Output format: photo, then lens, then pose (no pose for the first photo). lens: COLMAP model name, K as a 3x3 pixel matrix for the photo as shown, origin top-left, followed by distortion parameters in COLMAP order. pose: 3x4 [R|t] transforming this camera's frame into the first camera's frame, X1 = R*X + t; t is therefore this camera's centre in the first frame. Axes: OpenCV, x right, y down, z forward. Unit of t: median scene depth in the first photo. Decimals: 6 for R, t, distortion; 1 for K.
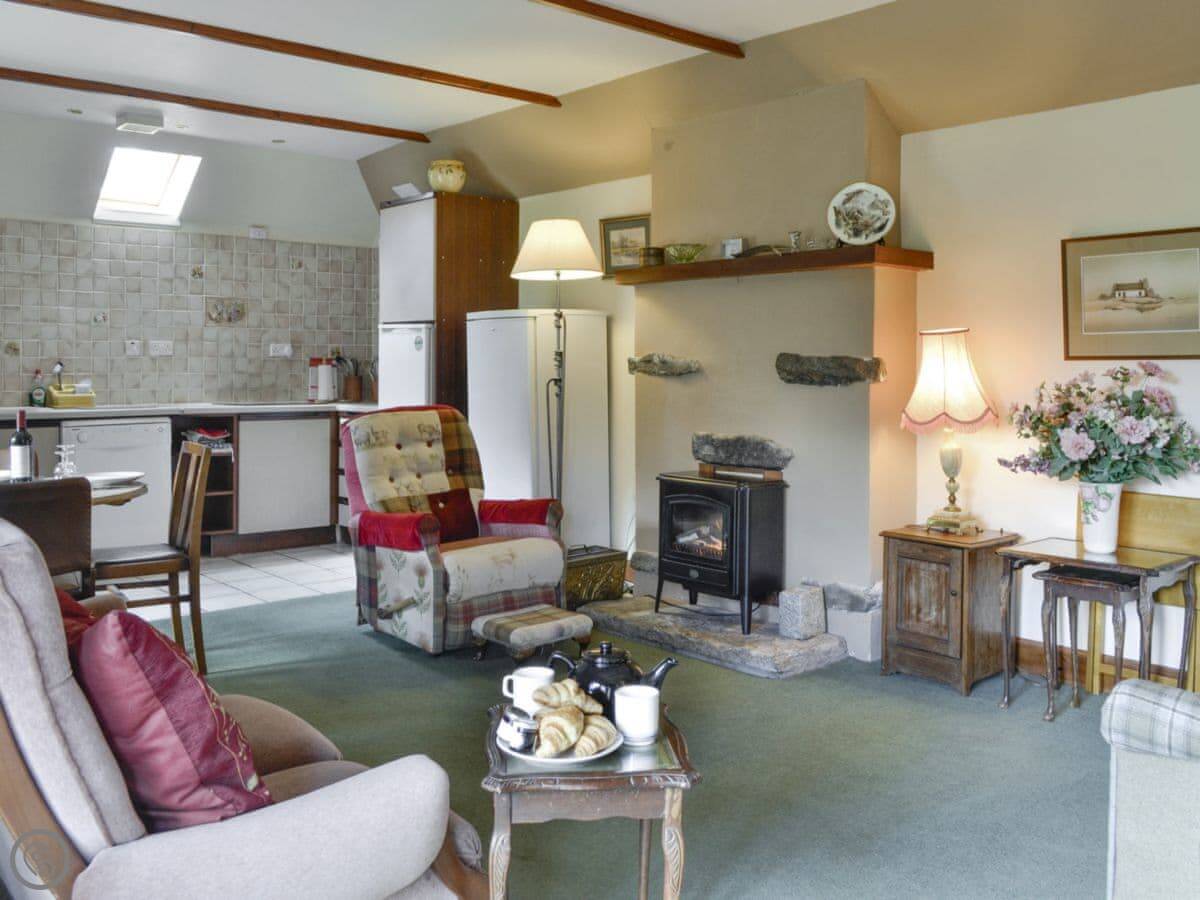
lens RADIAL K [[1114.6, 0, 568.3], [0, 1114.6, 423.7], [0, 0, 1]] dist [-0.054322, 0.008366]
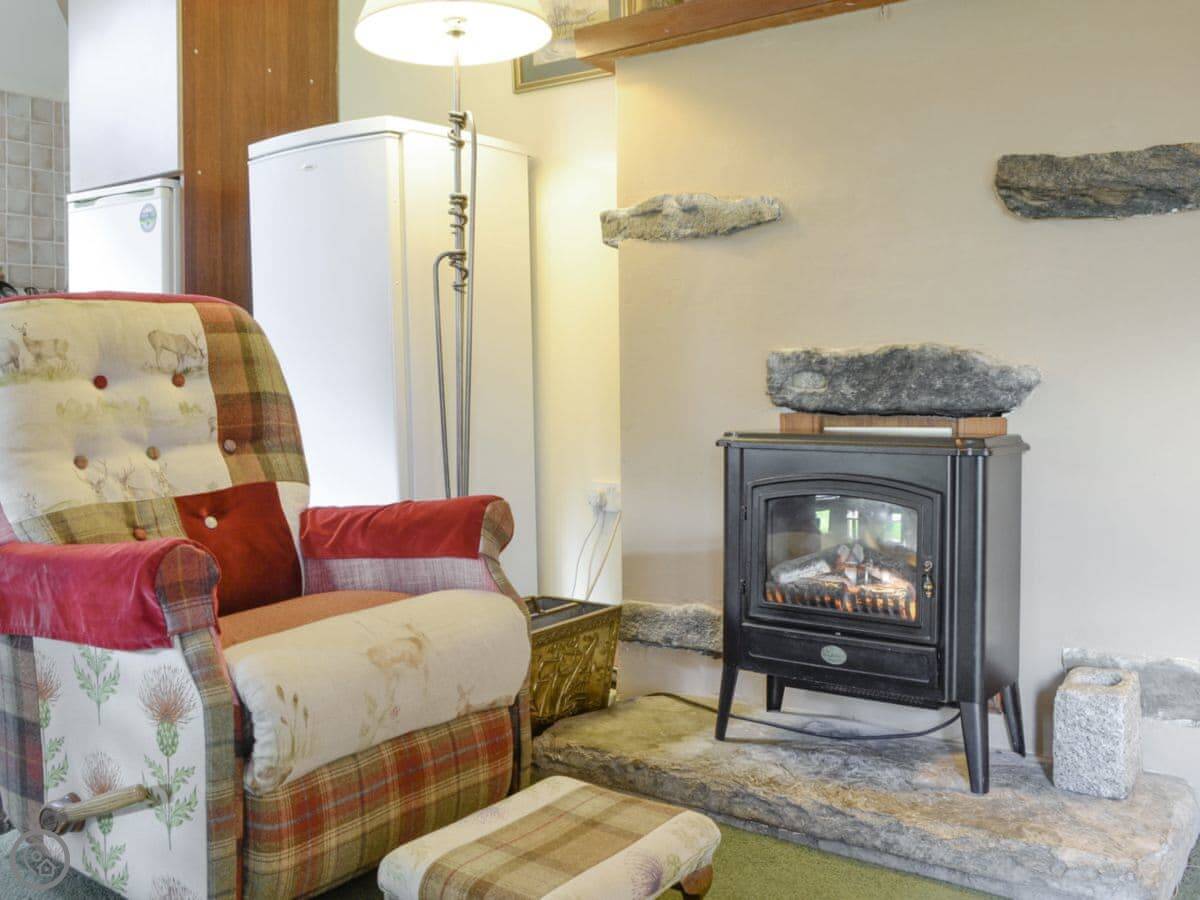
lens RADIAL K [[1083.9, 0, 600.0], [0, 1083.9, 450.0], [0, 0, 1]] dist [-0.037278, 0.019543]
pose [[0.965958, -0.019318, 0.257975, -0.079193], [0.019602, 0.999807, 0.001470, 0.049860], [-0.257954, 0.003637, 0.966150, 0.585918]]
